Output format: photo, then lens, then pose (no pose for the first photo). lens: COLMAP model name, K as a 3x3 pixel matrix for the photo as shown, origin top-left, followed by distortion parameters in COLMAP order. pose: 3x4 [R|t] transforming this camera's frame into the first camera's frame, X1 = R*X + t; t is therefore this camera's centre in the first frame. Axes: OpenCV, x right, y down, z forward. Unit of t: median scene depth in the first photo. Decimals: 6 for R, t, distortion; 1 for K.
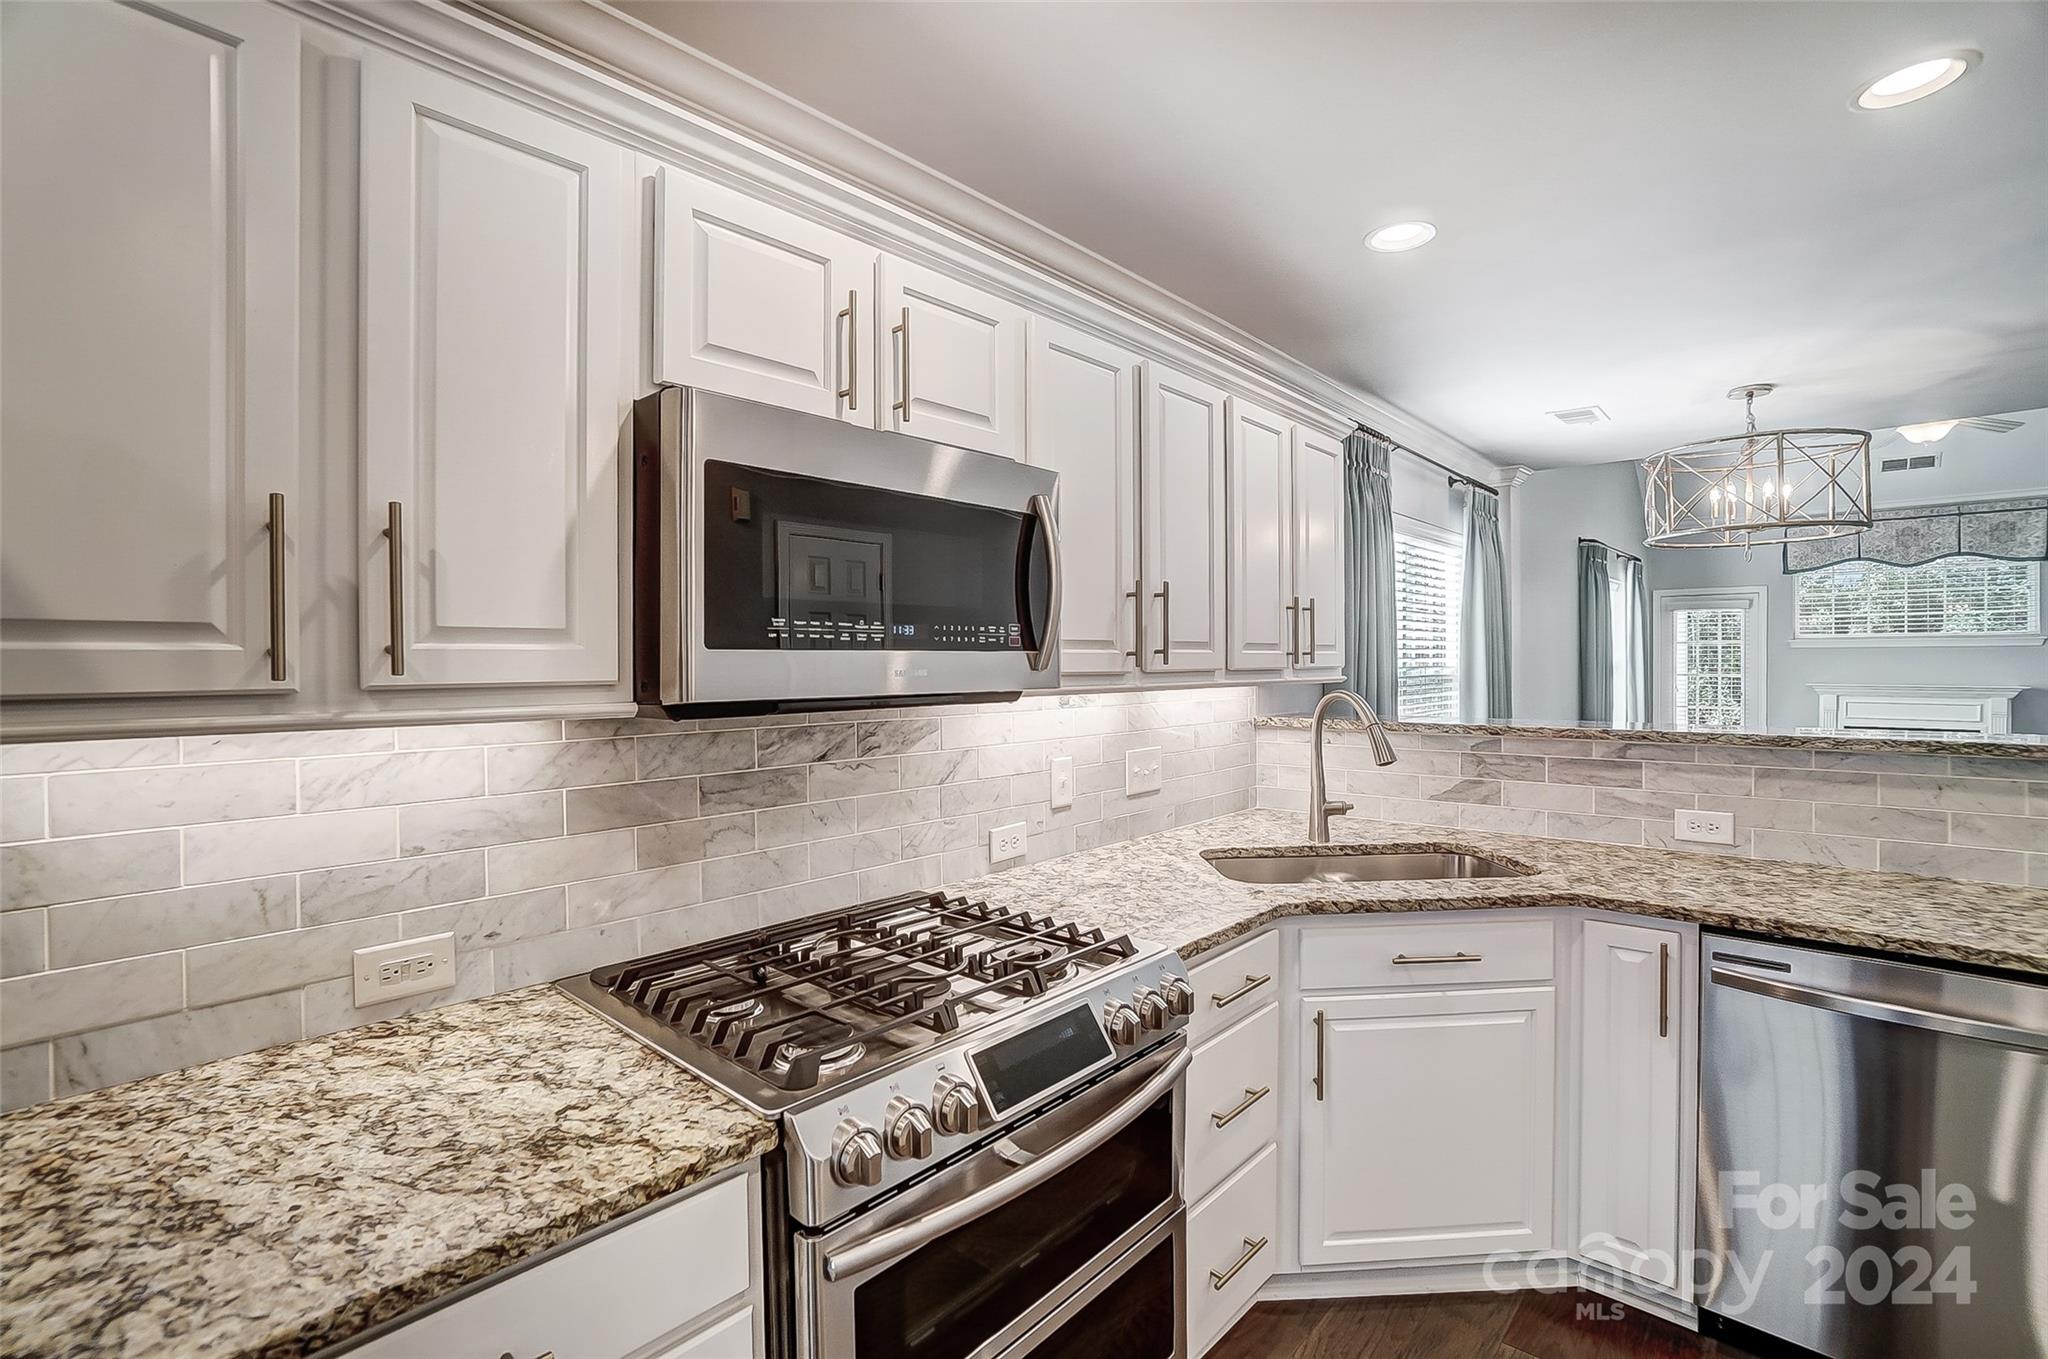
lens RADIAL K [[919.5, 0, 1014.4], [0, 919.5, 669.2], [0, 0, 1]] dist [-0.062385, 0.021383]
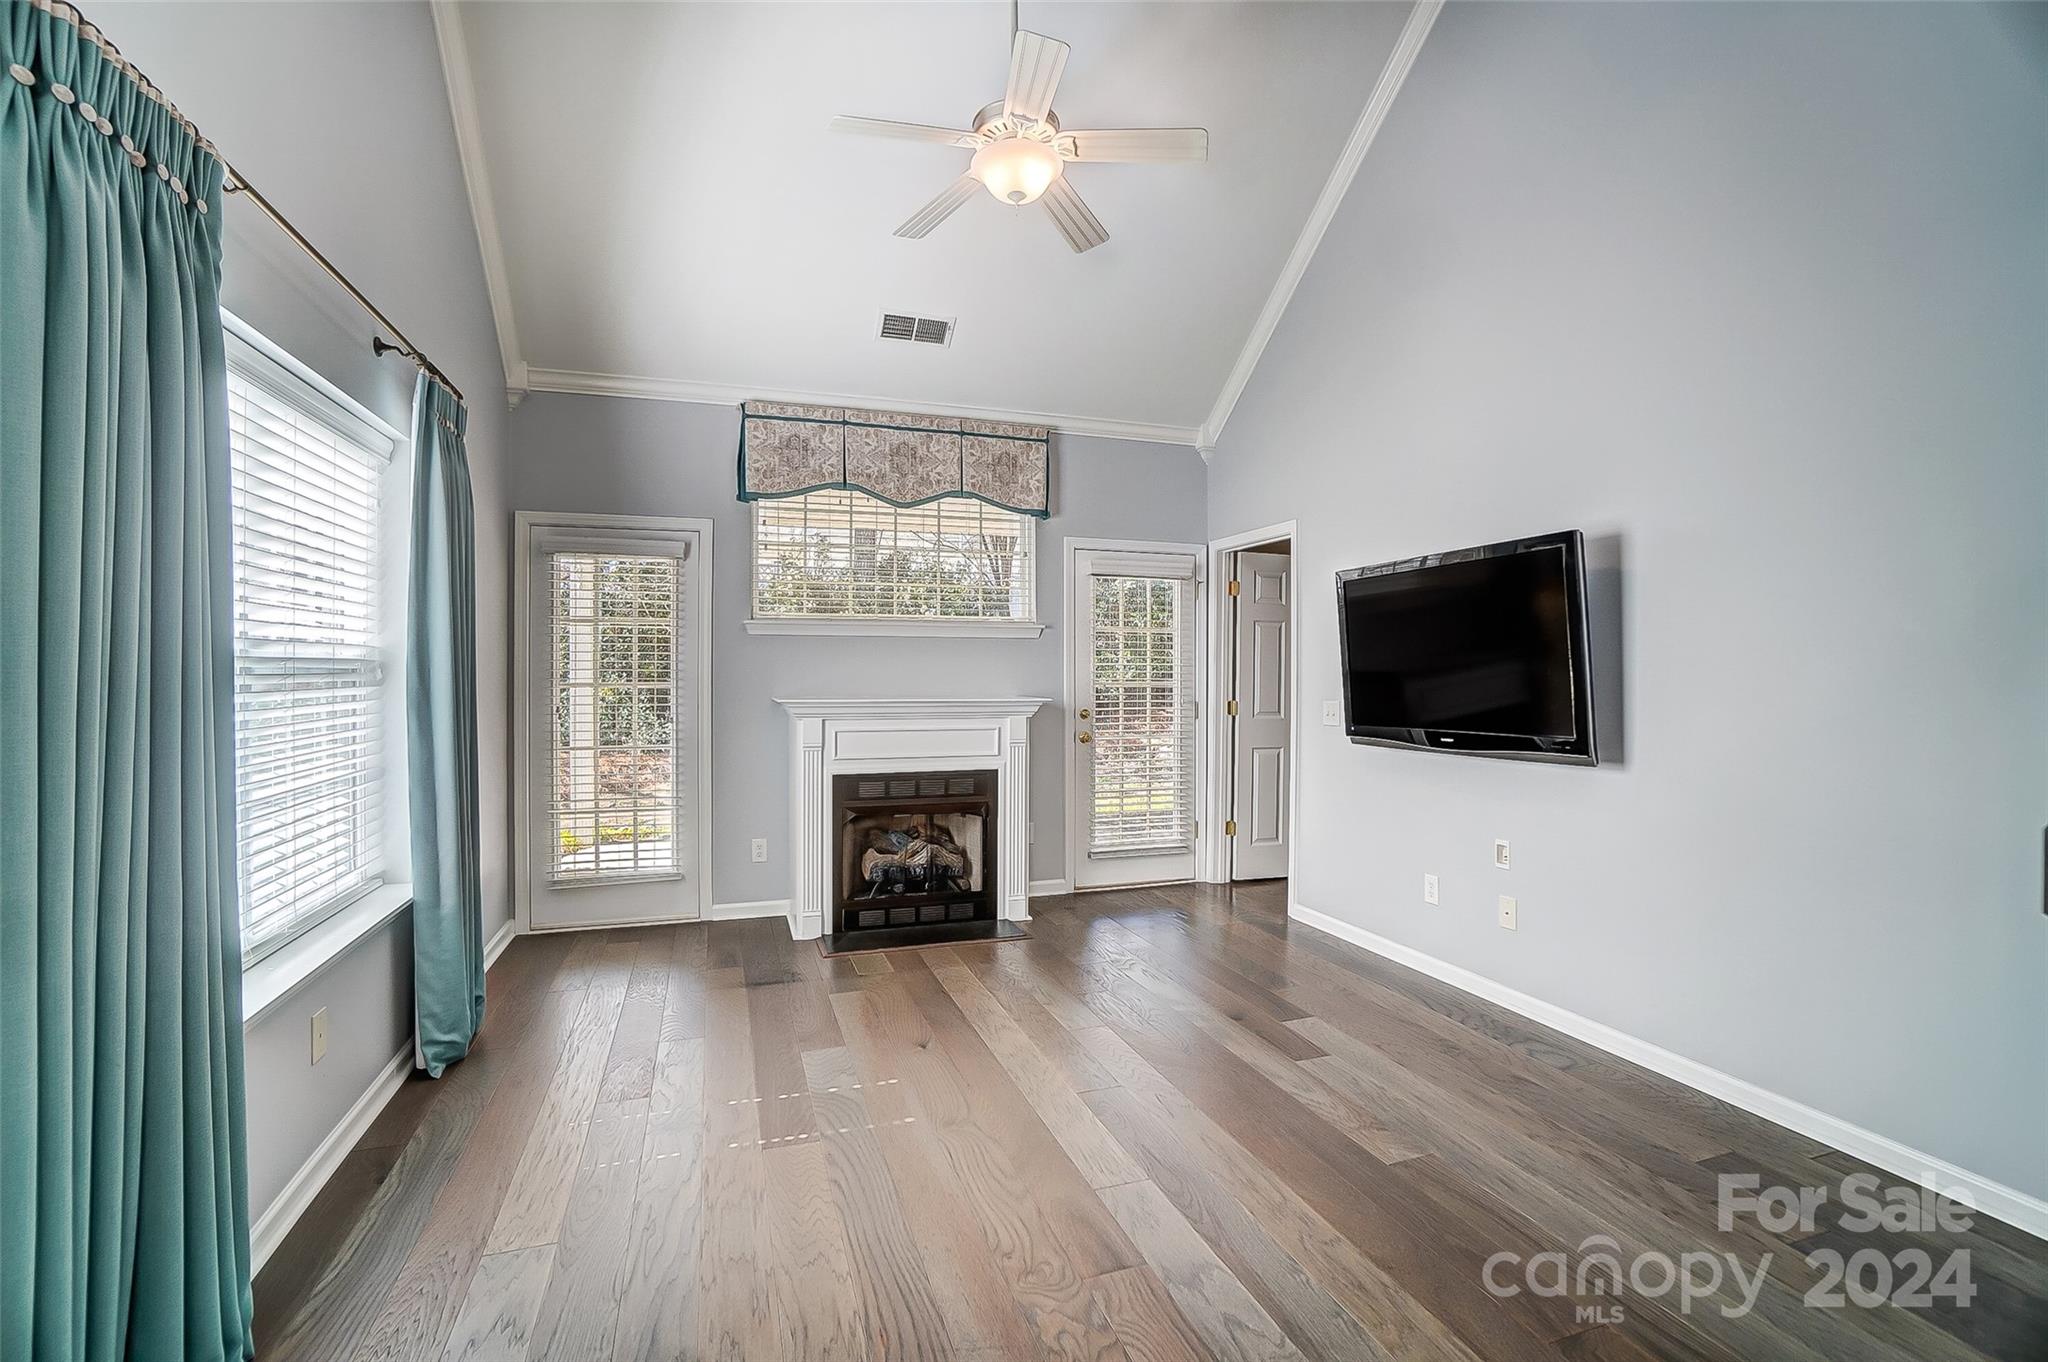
lens RADIAL K [[900.3, 0, 1025.2], [0, 900.3, 670.6], [0, 0, 1]] dist [-0.049336, 0.000189]
pose [[0.480023, 0.004420, 0.877245, 2.072634], [0.005047, 0.999957, -0.007800, 0.015499], [-0.877242, 0.008171, 0.479980, 2.568569]]
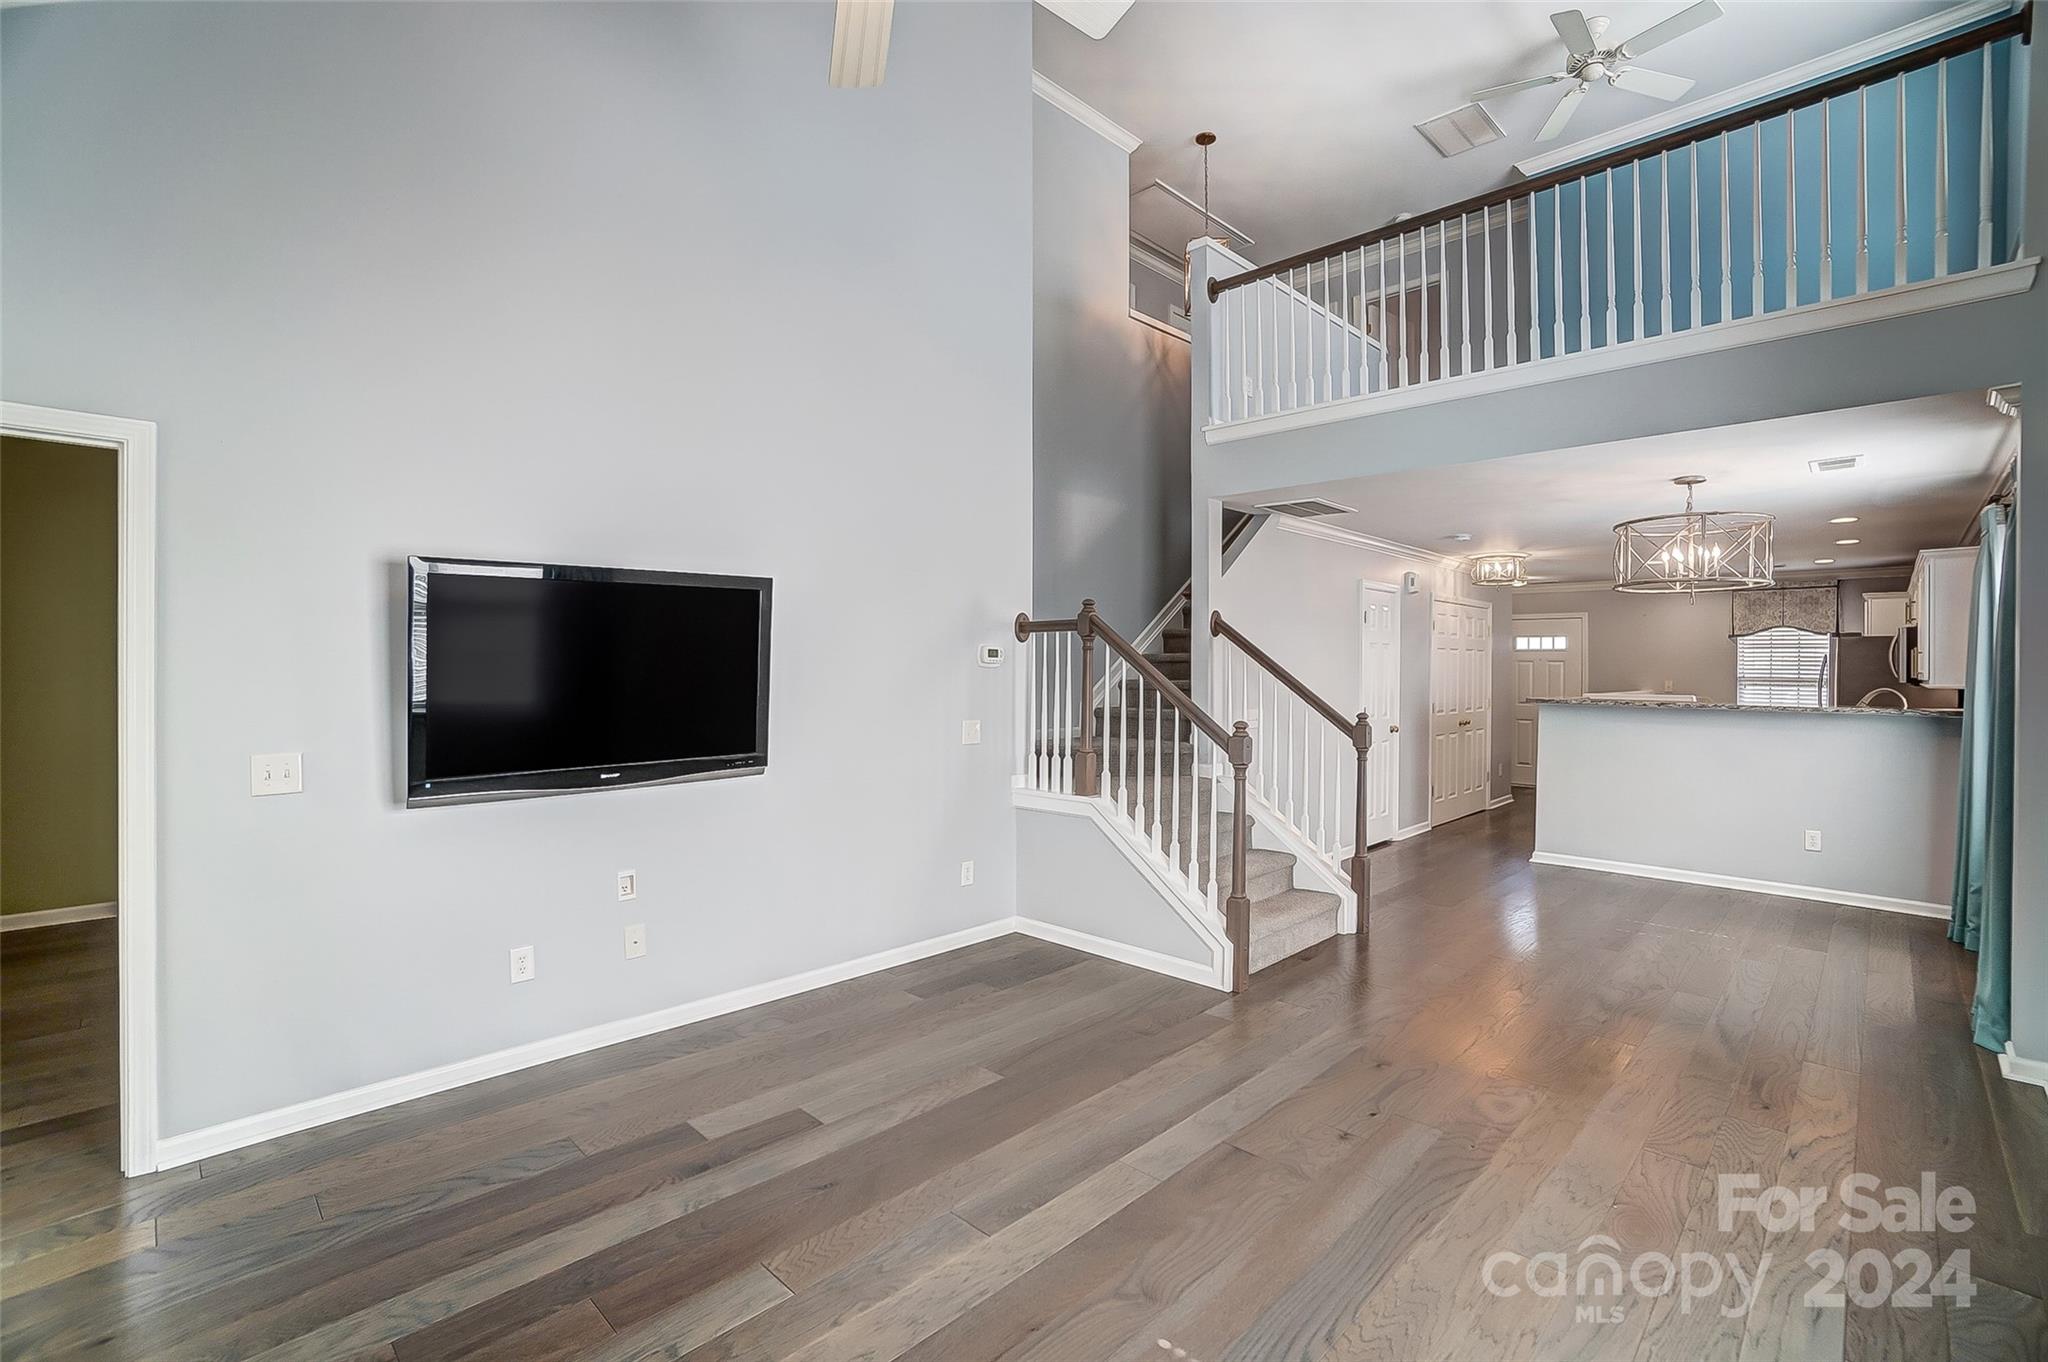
lens RADIAL K [[908.2, 0, 1014.5], [0, 908.2, 672.0], [0, 0, 1]] dist [-0.077018, 0.029137]
pose [[-0.999126, -0.000931, 0.041789, 3.303417], [-0.000290, 0.999882, 0.015358, -0.071138], [-0.041798, 0.015333, -0.999008, 4.342591]]
